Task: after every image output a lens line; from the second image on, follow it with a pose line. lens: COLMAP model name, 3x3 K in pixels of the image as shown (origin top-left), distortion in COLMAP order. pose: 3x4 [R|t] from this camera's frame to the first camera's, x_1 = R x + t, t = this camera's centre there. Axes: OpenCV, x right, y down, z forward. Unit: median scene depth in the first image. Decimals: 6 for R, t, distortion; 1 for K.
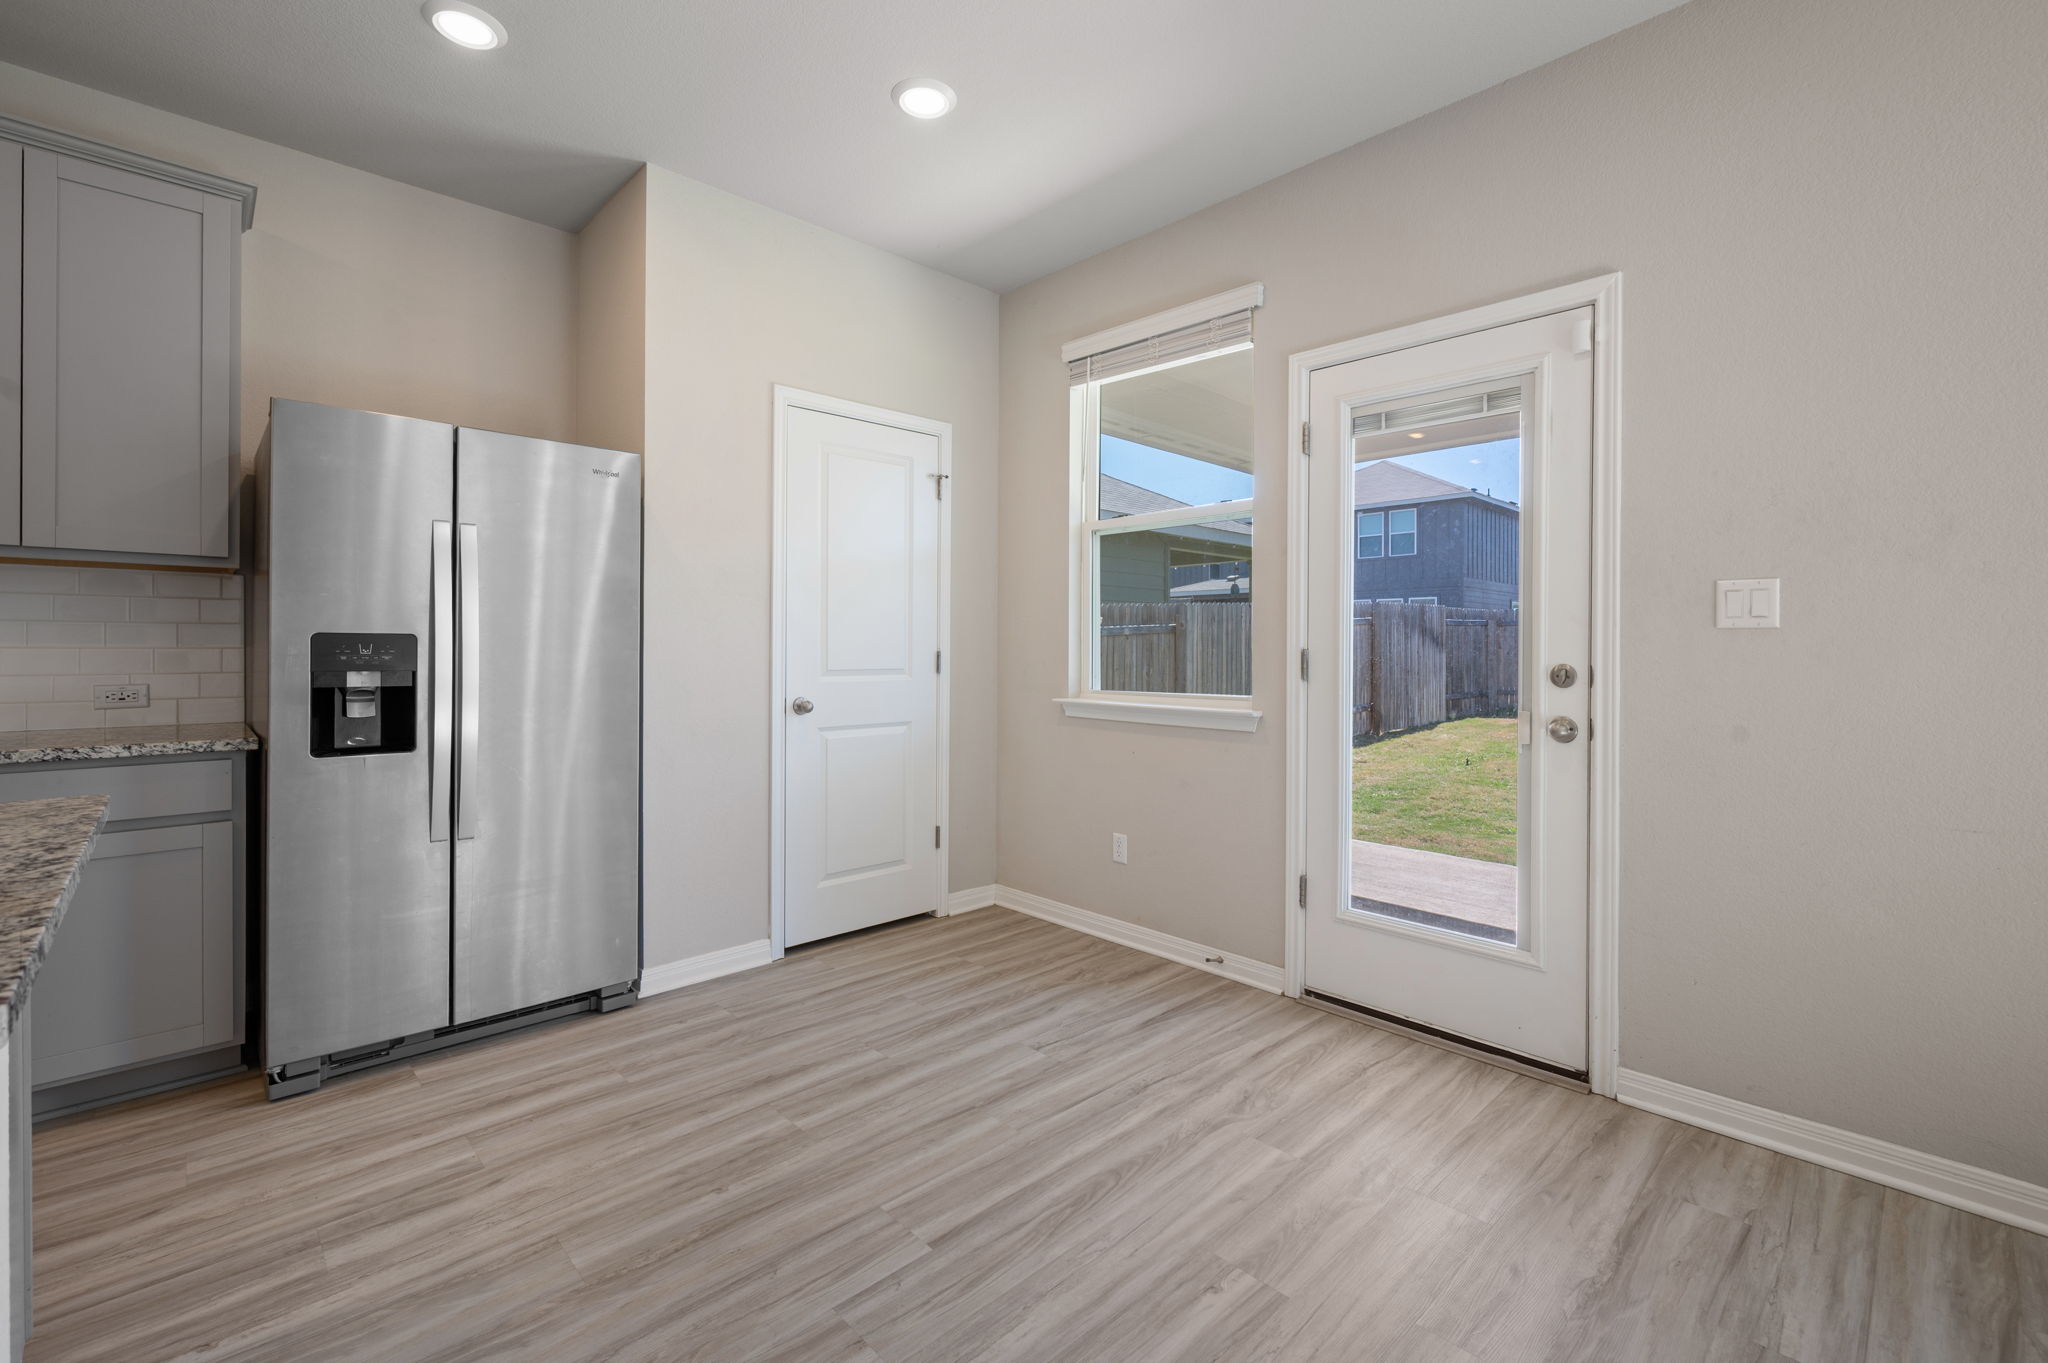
lens RADIAL K [[883.4, 0, 1026.1], [0, 883.4, 649.6], [0, 0, 1]] dist [-0.003157, -0.000065]
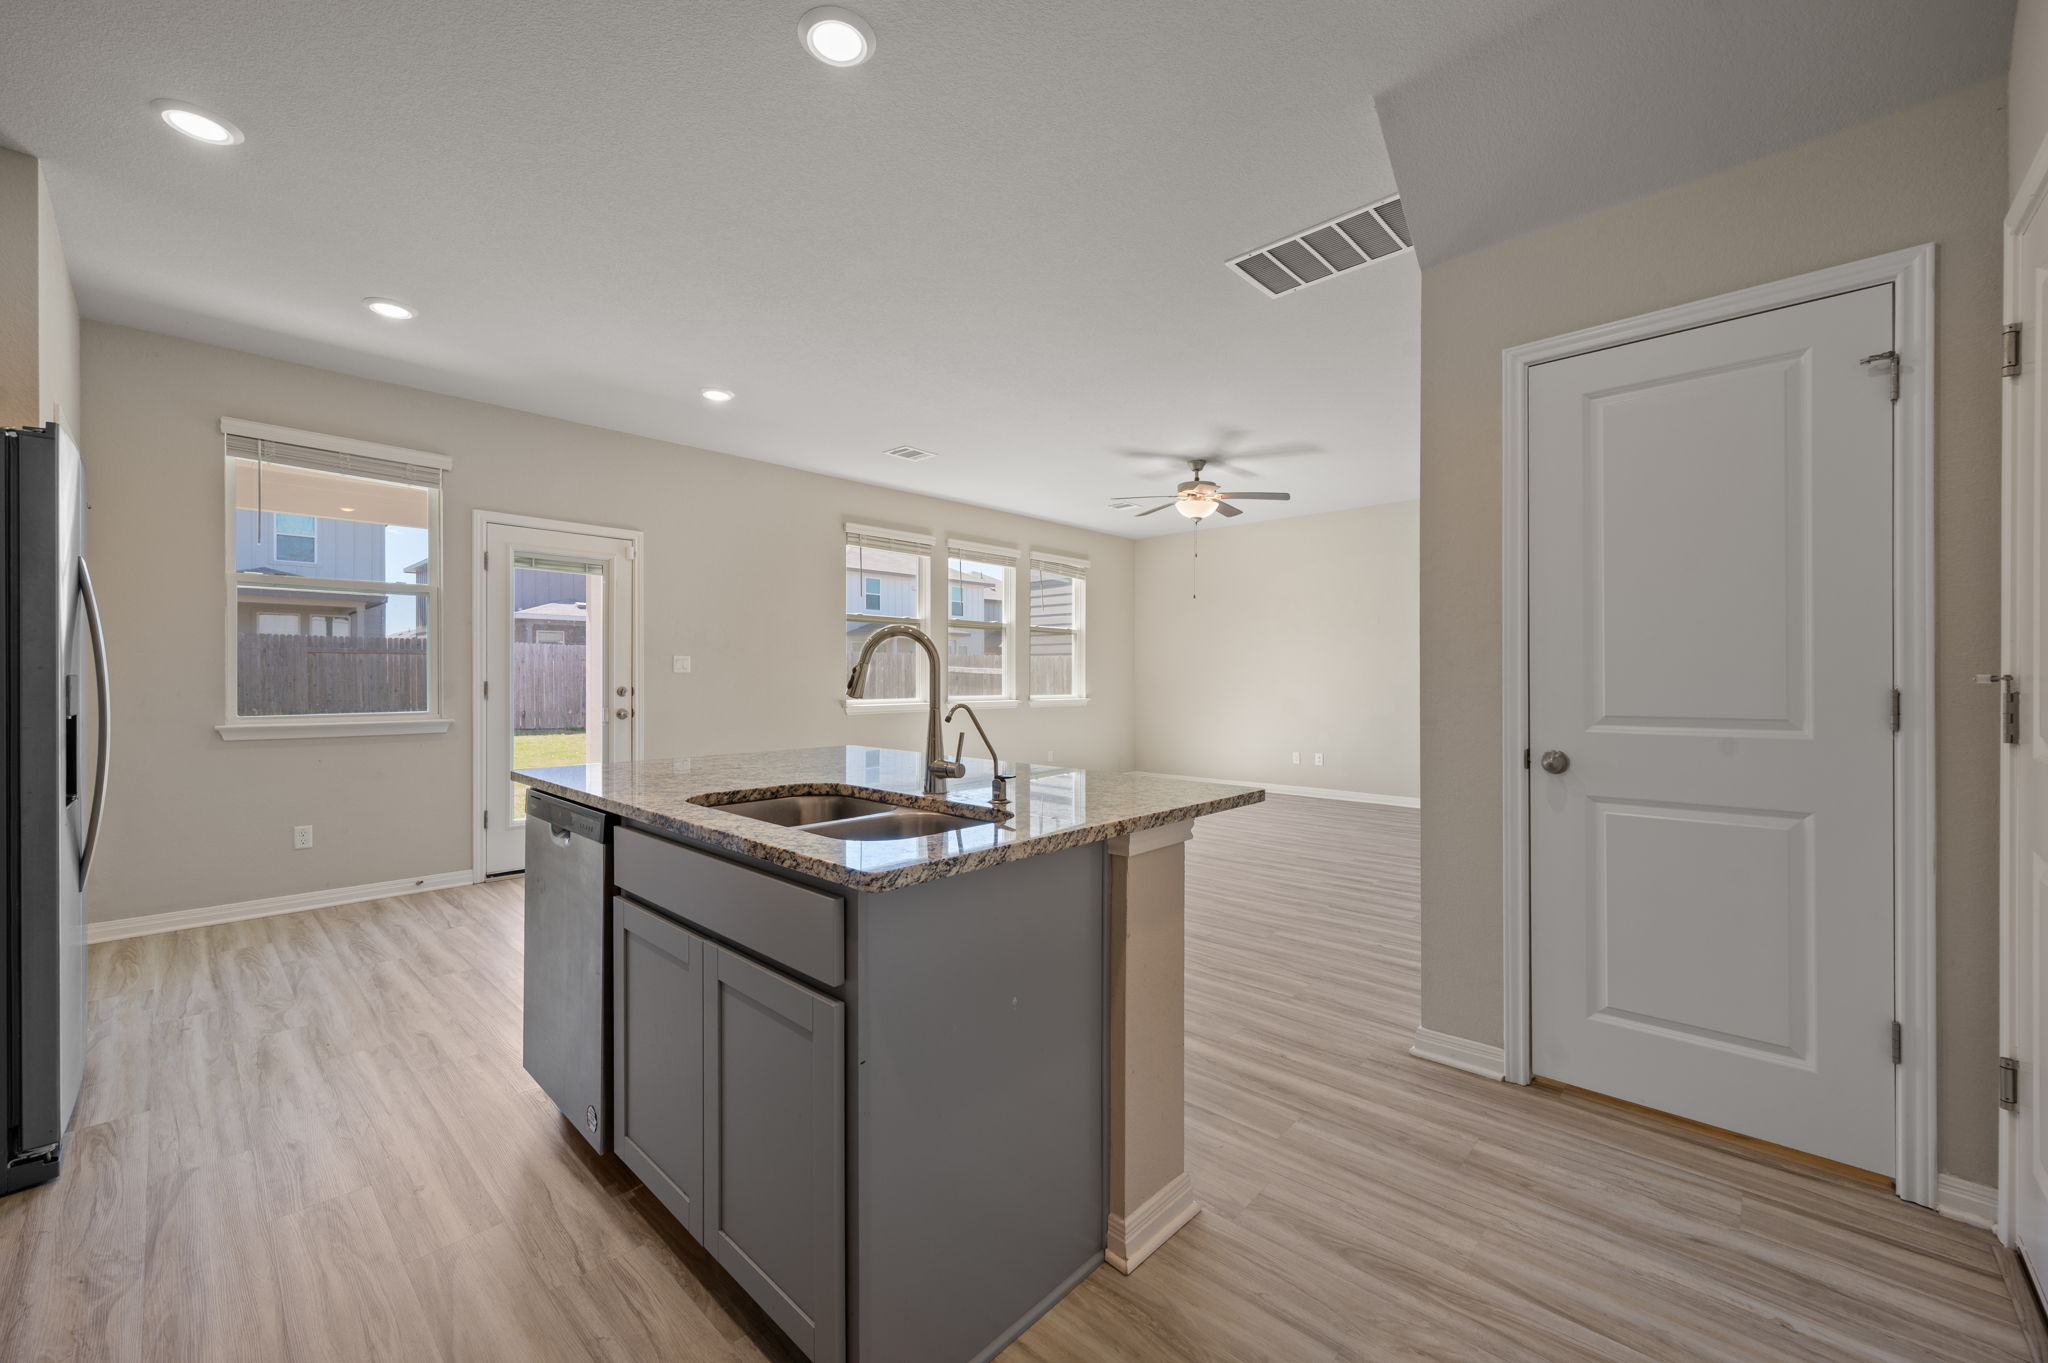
lens RADIAL K [[800.2, 0, 1016.6], [0, 800.2, 670.0], [0, 0, 1]] dist [0.001361, -0.000055]
pose [[-0.039001, 0.002335, 0.999236, -1.688450], [-0.001210, 0.999996, -0.002384, -0.025463], [-0.999238, -0.001302, -0.038998, 0.013698]]
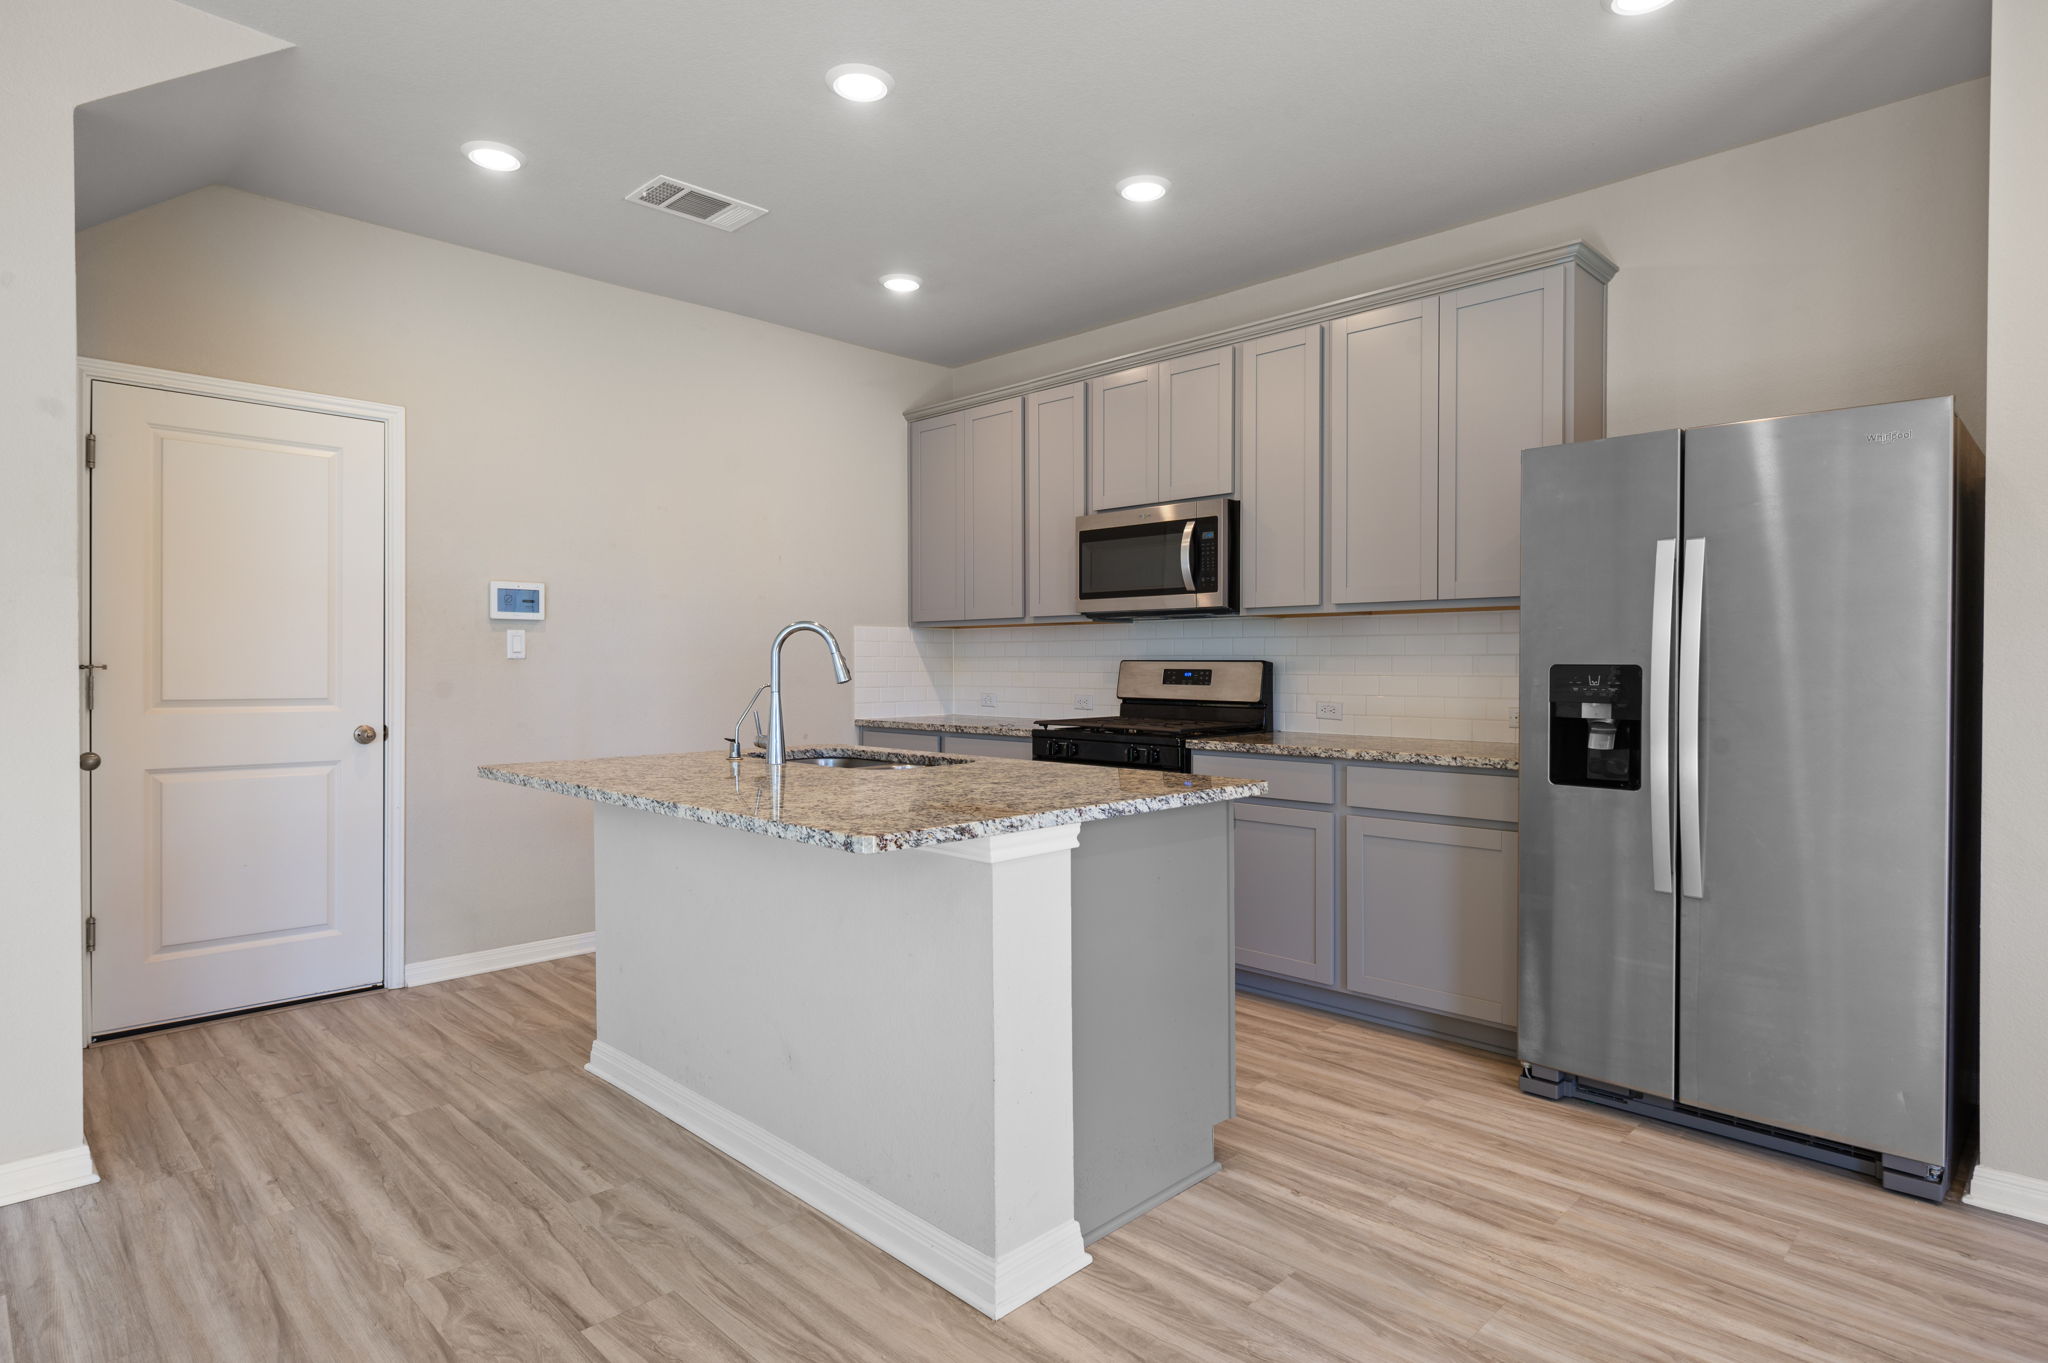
lens RADIAL K [[1096.4, 0, 1027.0], [0, 1096.4, 680.5], [0, 0, 1]] dist [0.001321, 0.001047]
pose [[0.020533, 0.011810, -0.999719, 0.477581], [0.003880, 0.999922, 0.011892, -0.018251], [0.999782, -0.004124, 0.020485, 0.343562]]
